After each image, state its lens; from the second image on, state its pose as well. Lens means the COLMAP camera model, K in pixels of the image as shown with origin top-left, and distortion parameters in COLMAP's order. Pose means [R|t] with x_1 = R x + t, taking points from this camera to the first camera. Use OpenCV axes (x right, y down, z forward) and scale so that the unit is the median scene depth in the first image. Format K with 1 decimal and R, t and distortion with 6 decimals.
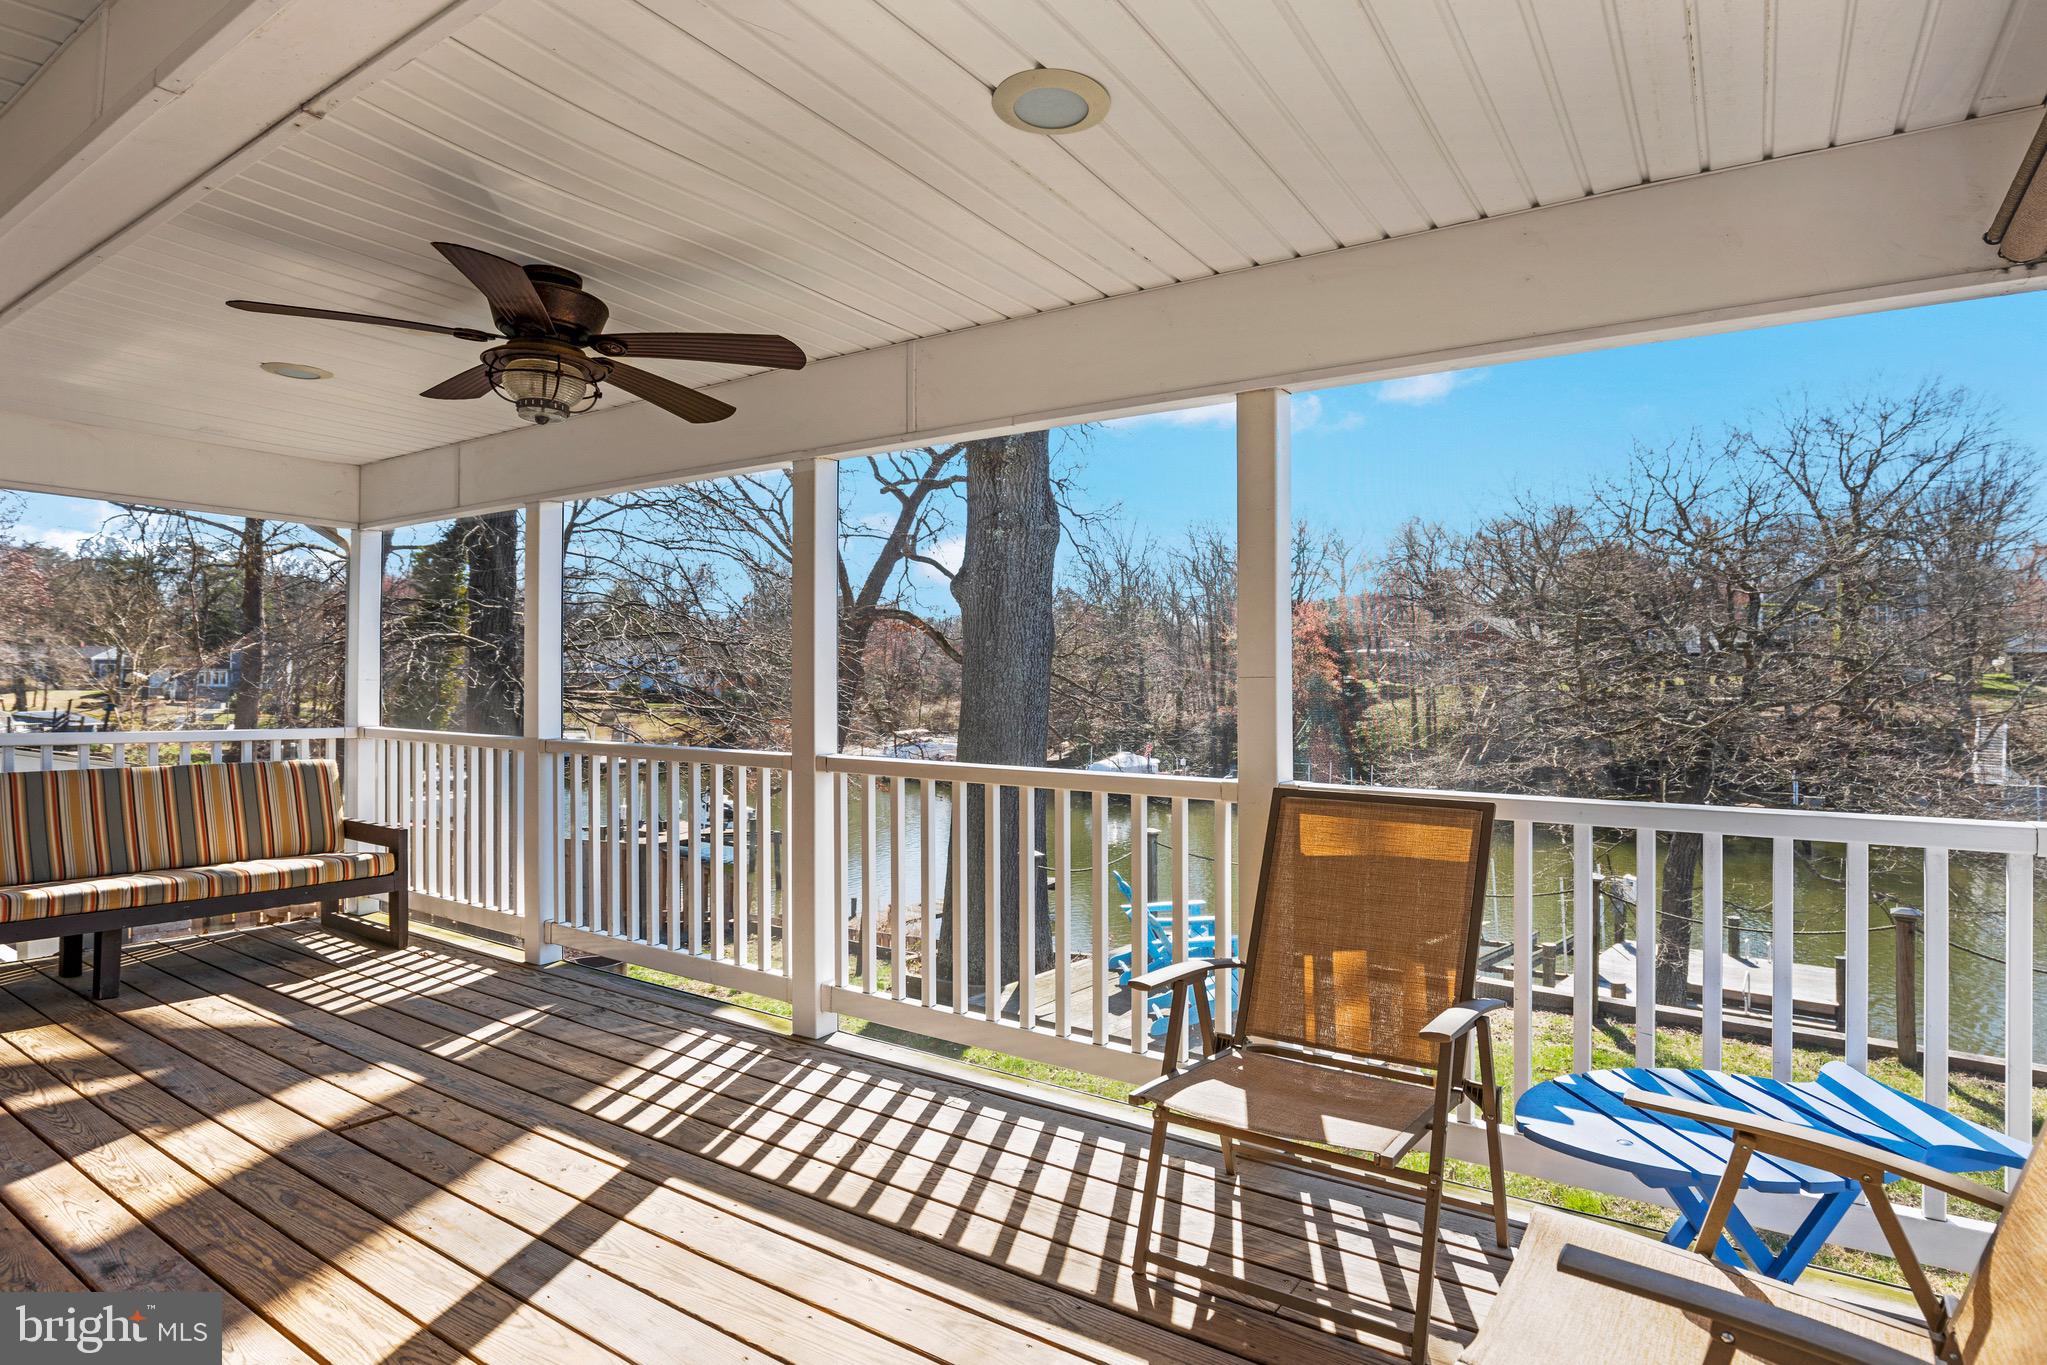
lens RADIAL K [[964.9, 0, 1020.0], [0, 964.9, 681.6], [0, 0, 1]] dist [-0.025784, 0.002681]
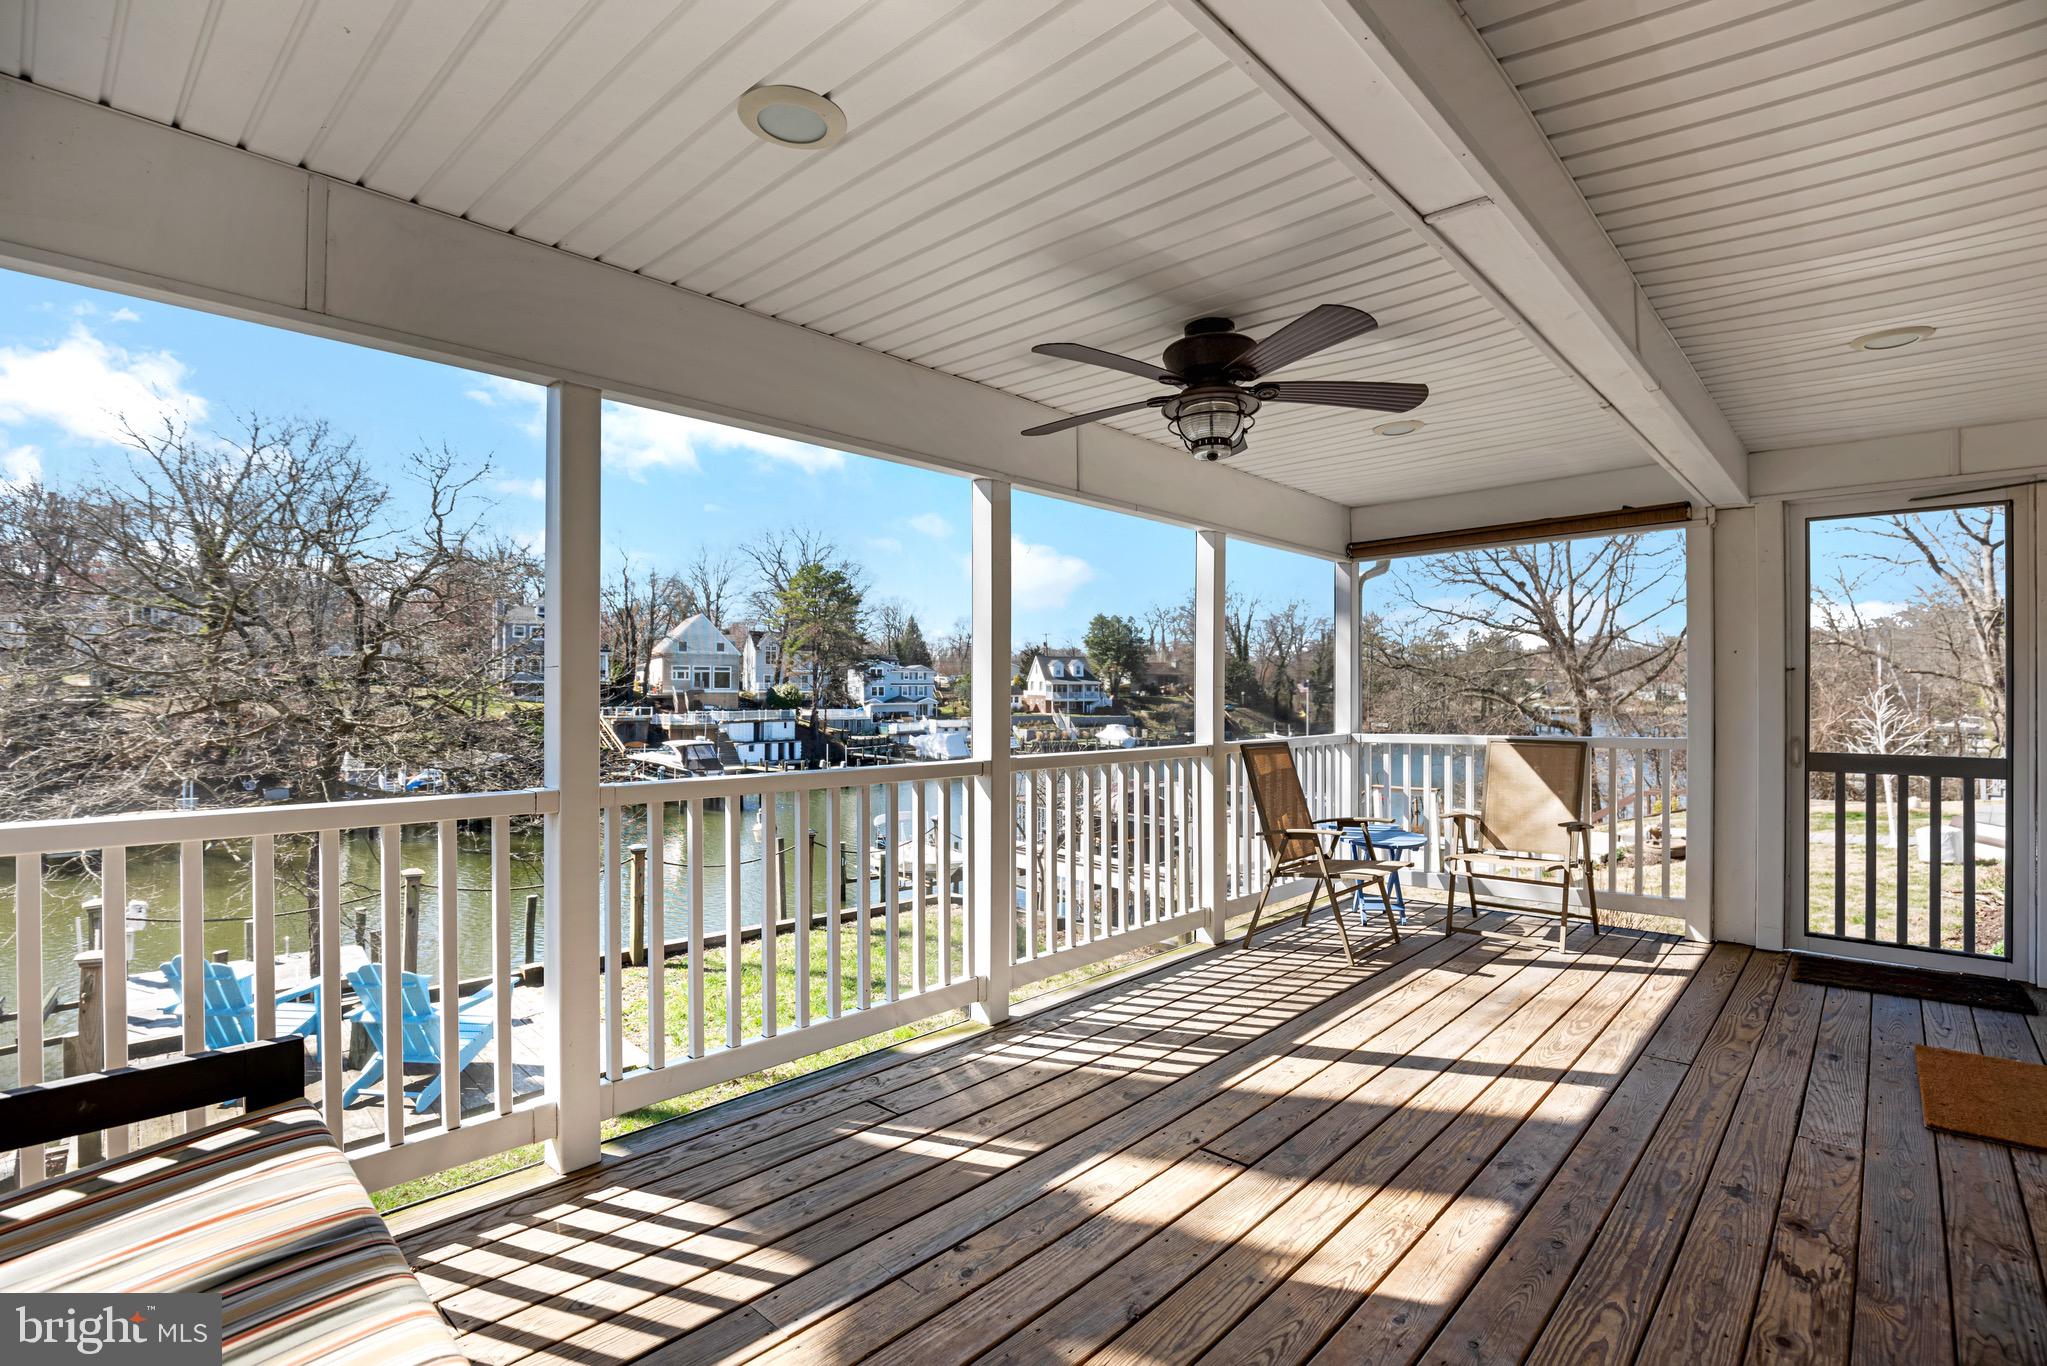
lens RADIAL K [[964.9, 0, 1020.2], [0, 964.9, 687.6], [0, 0, 1]] dist [-0.025784, 0.002681]
pose [[0.208260, -0.002122, 0.978071, -1.566199], [-0.006435, 0.999973, 0.003539, -0.006117], [-0.978052, -0.007031, 0.208241, 0.941760]]
